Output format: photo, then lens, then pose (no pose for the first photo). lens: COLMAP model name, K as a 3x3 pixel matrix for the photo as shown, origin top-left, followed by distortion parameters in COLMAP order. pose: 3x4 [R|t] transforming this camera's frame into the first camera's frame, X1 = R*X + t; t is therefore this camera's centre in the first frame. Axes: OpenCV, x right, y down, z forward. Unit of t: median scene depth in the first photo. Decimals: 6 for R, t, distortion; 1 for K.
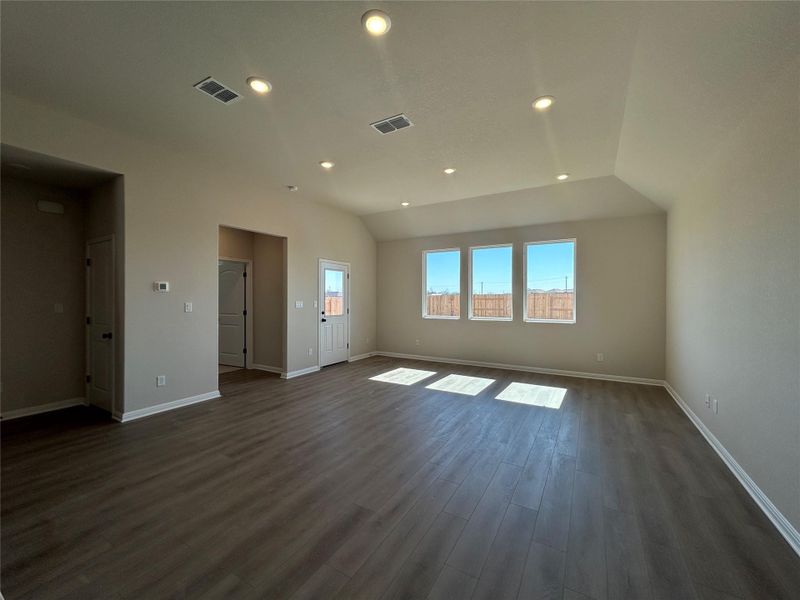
lens RADIAL K [[326.8, 0, 400.0], [0, 326.8, 300.0], [0, 0, 1]] dist [-0.000624, 0.000082]
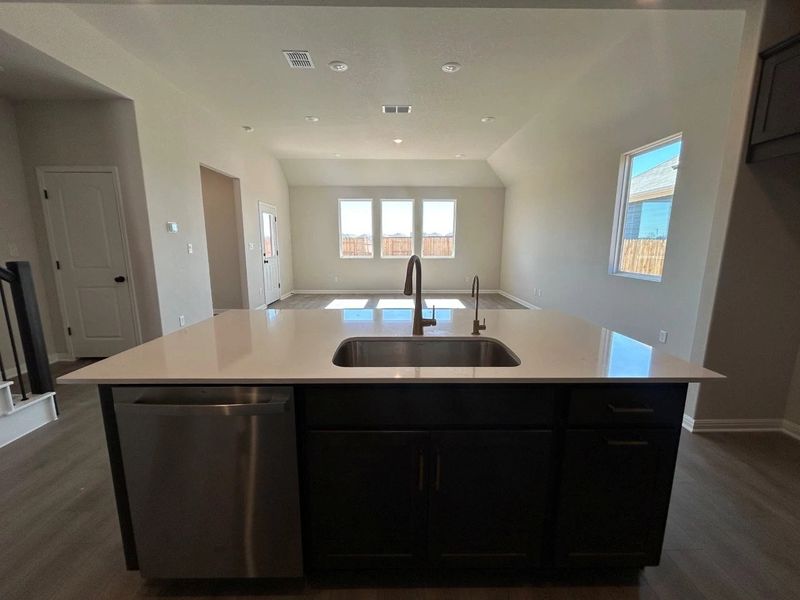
lens RADIAL K [[326.8, 0, 400.0], [0, 326.8, 300.0], [0, 0, 1]] dist [-0.000624, 0.000082]
pose [[0.850606, -0.091912, 0.517709, -0.427550], [0.004781, 0.985915, 0.167181, 0.009228], [-0.525783, -0.139730, 0.839064, -0.138479]]
